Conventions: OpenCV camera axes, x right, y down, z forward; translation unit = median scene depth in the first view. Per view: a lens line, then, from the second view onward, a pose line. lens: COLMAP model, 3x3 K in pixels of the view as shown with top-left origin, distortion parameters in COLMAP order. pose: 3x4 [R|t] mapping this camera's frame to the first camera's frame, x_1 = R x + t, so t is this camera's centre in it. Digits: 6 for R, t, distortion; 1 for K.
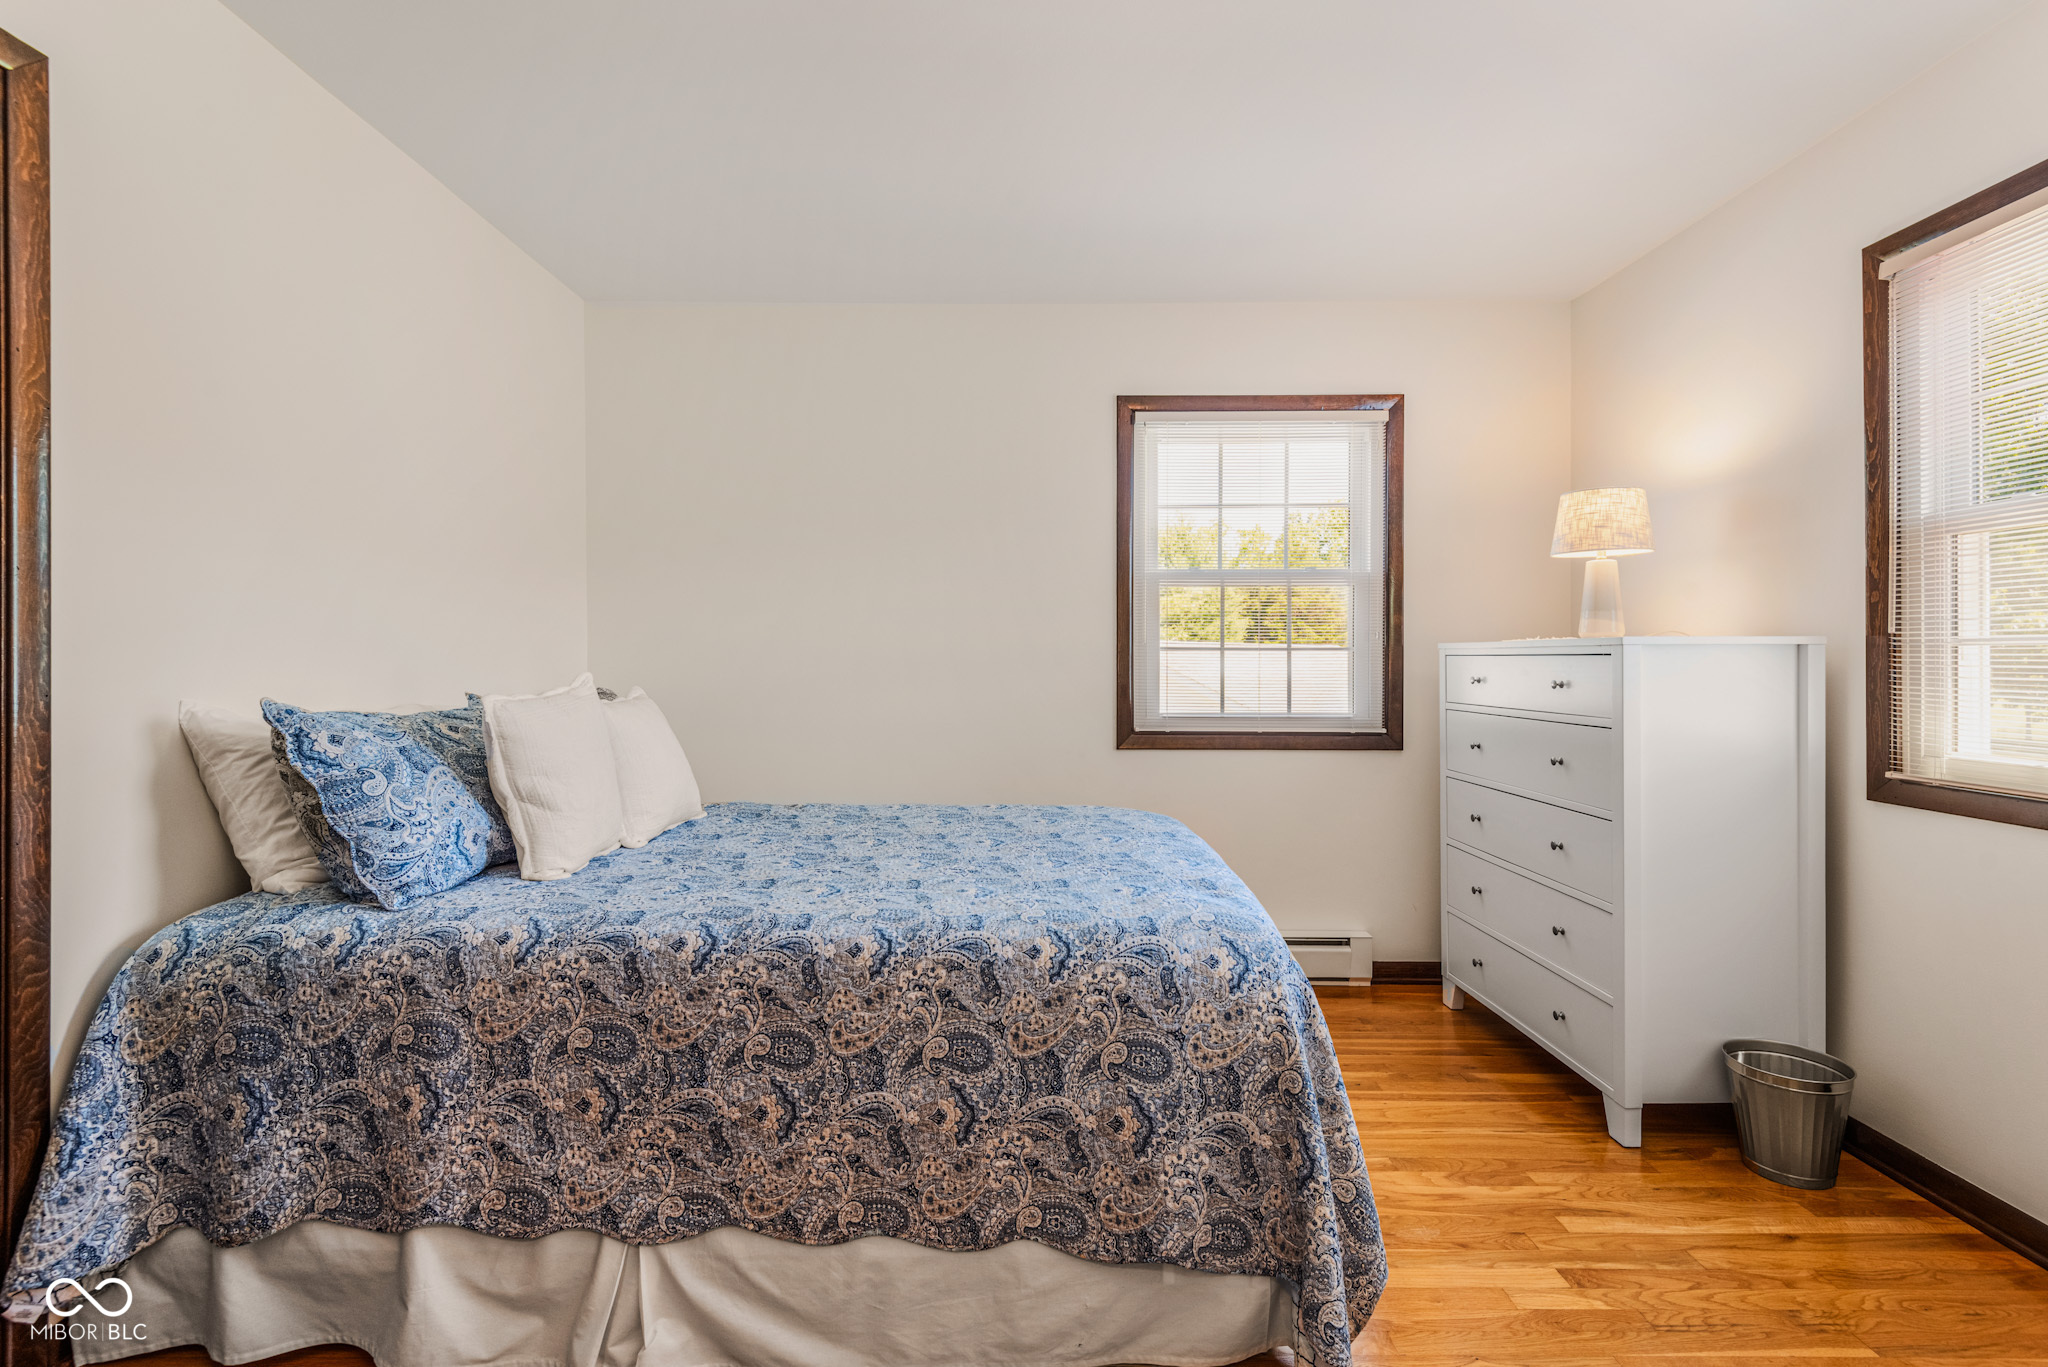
lens RADIAL K [[1012.7, 0, 1022.8], [0, 1012.7, 649.5], [0, 0, 1]] dist [0.024050, -0.017539]
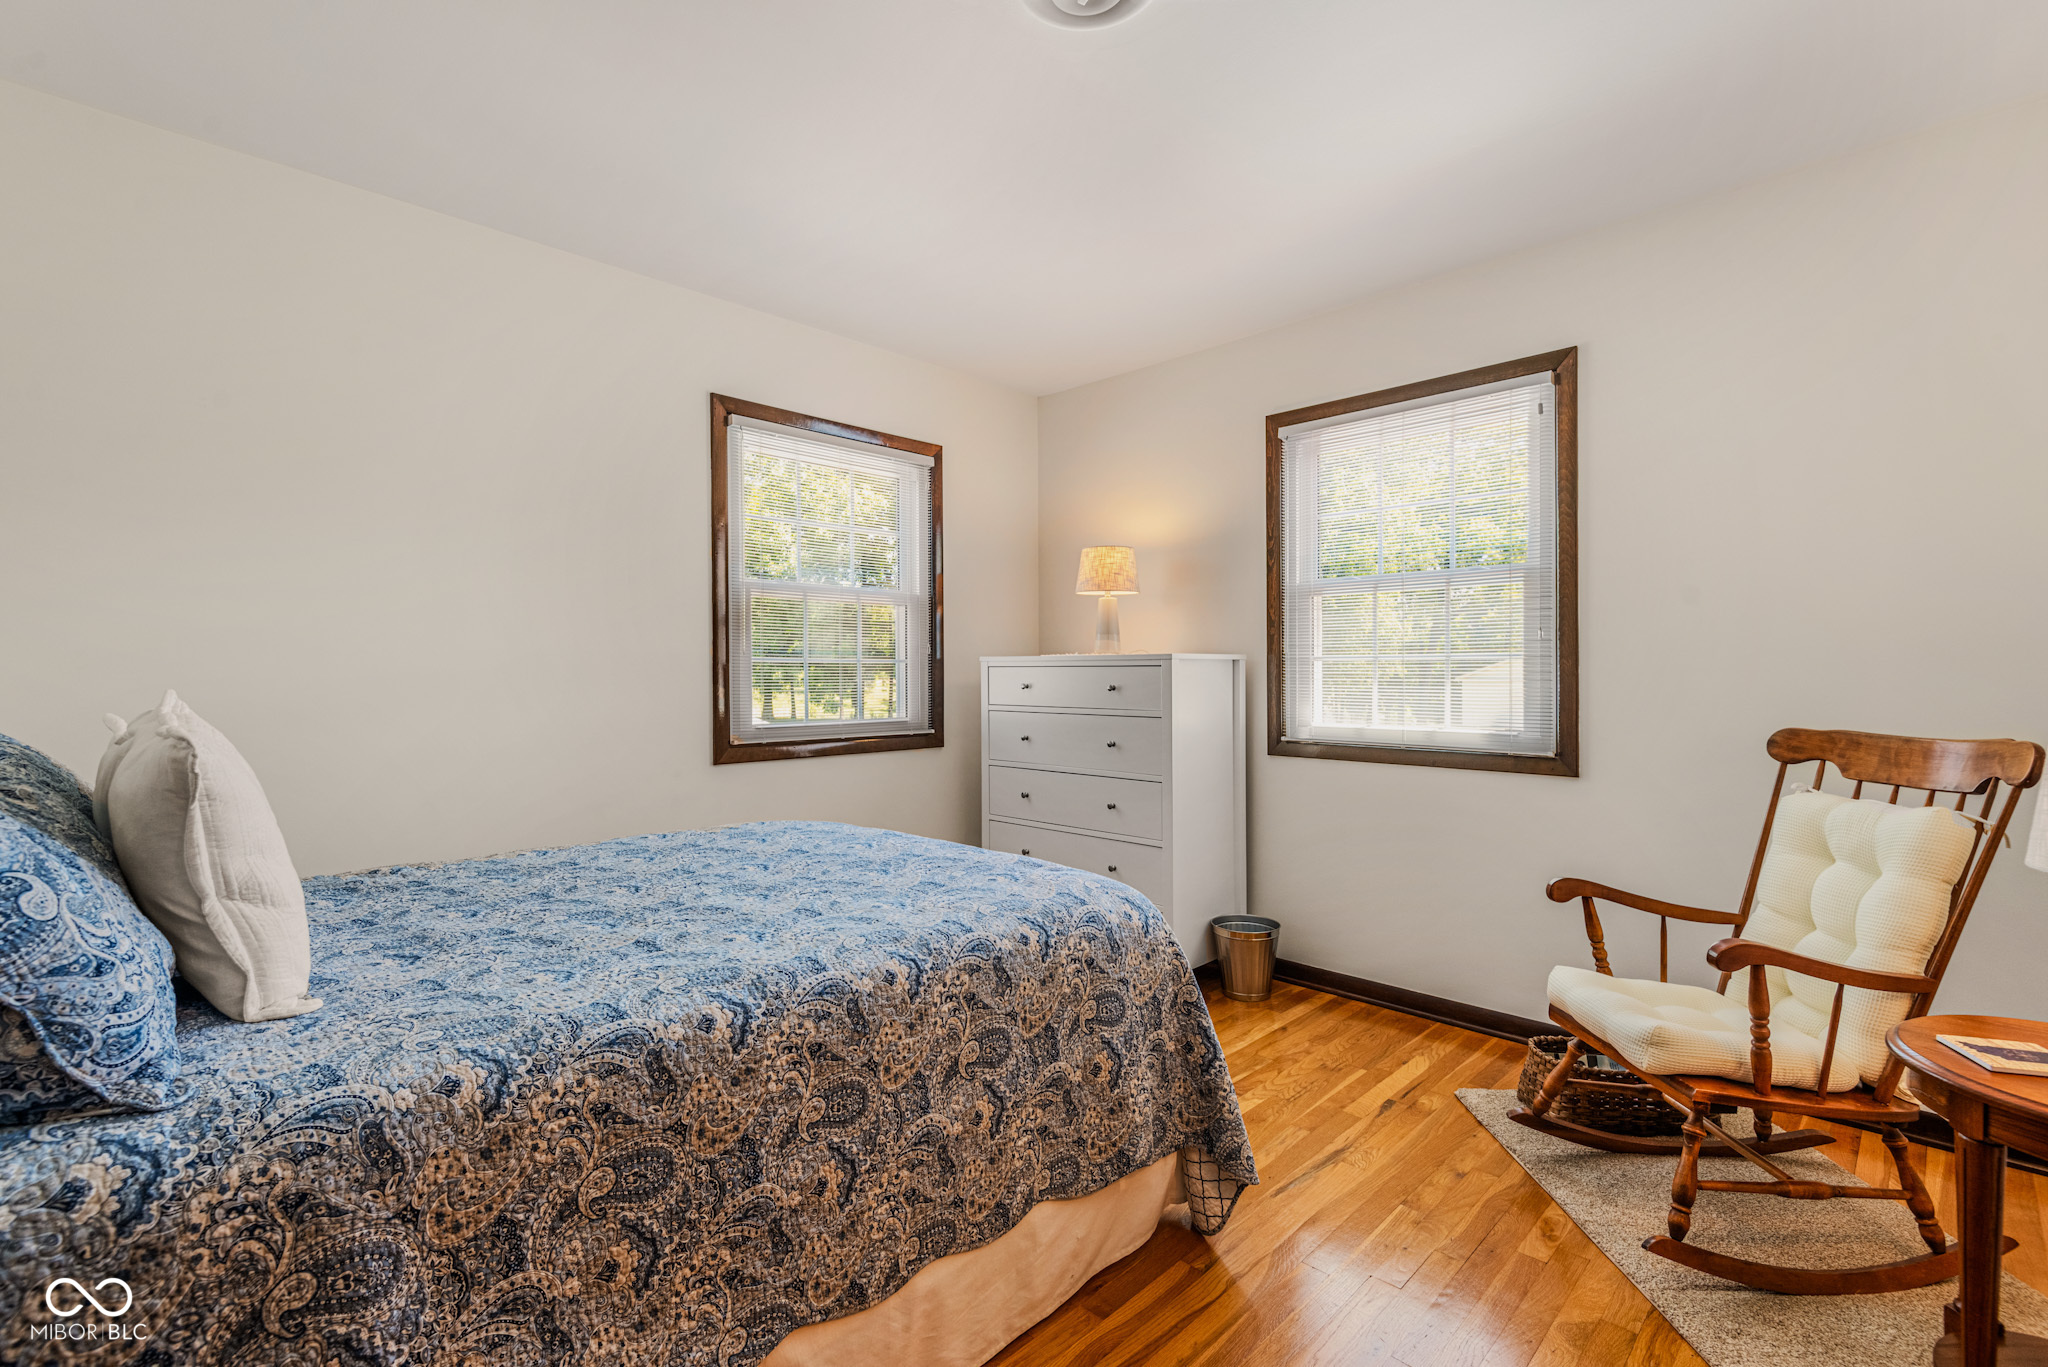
lens RADIAL K [[956.1, 0, 1109.6], [0, 956.1, 655.6], [0, 0, 1]] dist [-0.001723, -0.005084]
pose [[0.658333, 0.009520, 0.752666, -0.711032], [-0.002638, 0.999943, -0.010340, 0.007600], [-0.752722, 0.004821, 0.658321, 0.269540]]
